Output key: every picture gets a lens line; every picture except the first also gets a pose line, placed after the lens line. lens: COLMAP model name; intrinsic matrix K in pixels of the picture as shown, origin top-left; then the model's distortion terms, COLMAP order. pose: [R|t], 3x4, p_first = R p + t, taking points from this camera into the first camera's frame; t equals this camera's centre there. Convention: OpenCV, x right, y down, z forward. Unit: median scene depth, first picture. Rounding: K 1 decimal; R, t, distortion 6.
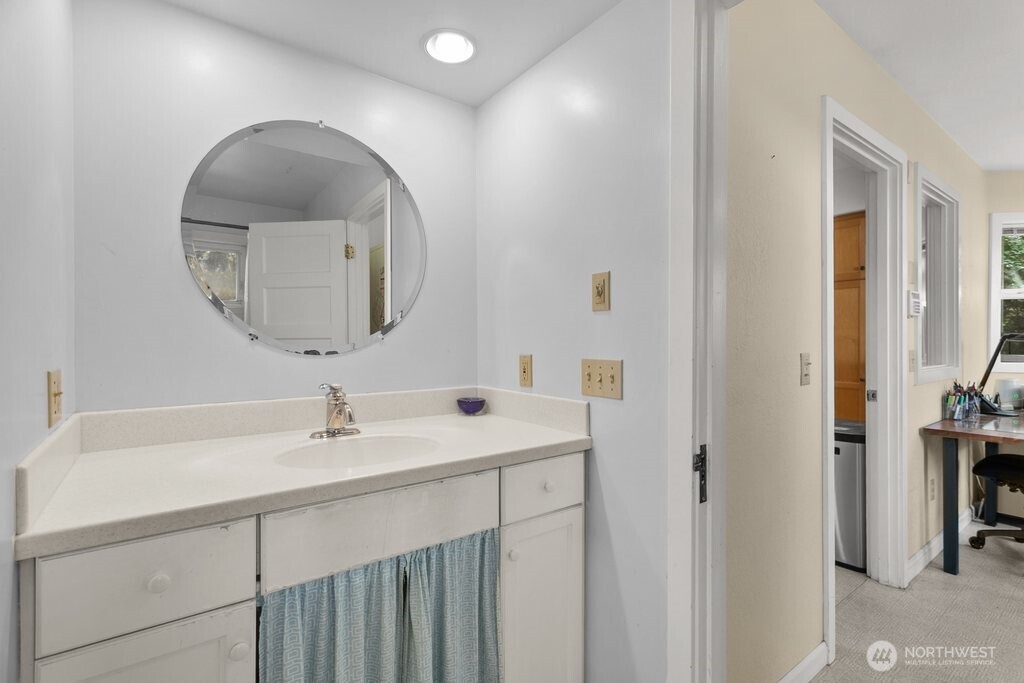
lens RADIAL K [[479.3, 0, 513.4], [0, 479.3, 340.8], [0, 0, 1]] dist [0.005904, 0.001119]
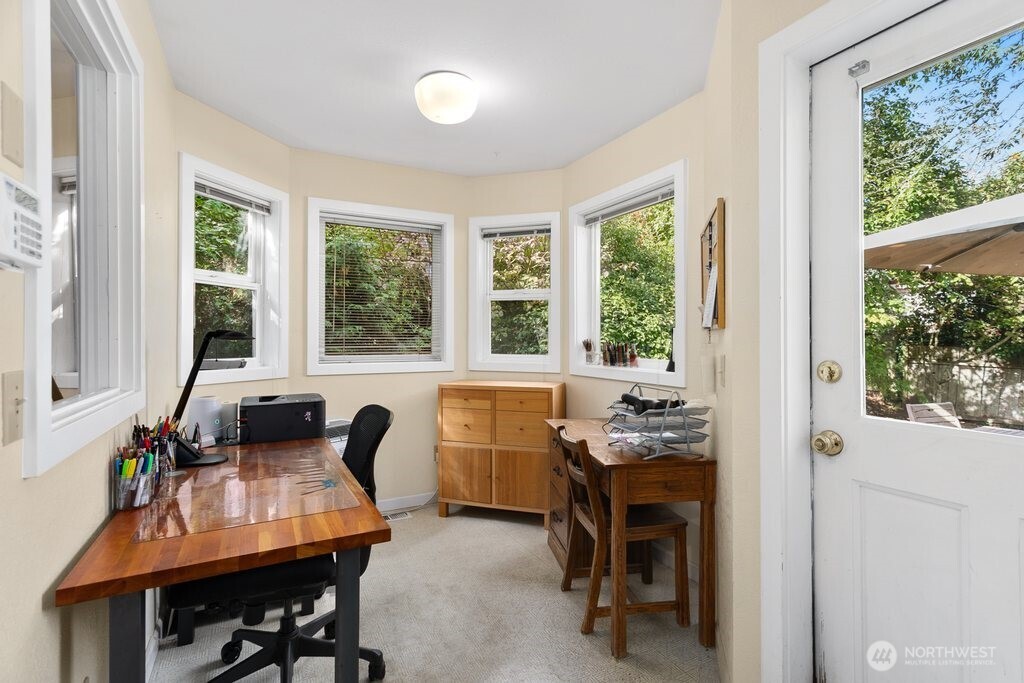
lens RADIAL K [[479.3, 0, 510.9], [0, 479.3, 337.1], [0, 0, 1]] dist [0.005904, 0.001119]
pose [[0.155648, 0.002344, 0.987810, 0.473903], [0.004021, 0.999987, -0.003006, -0.001235], [-0.987804, 0.004440, 0.155637, 0.526637]]
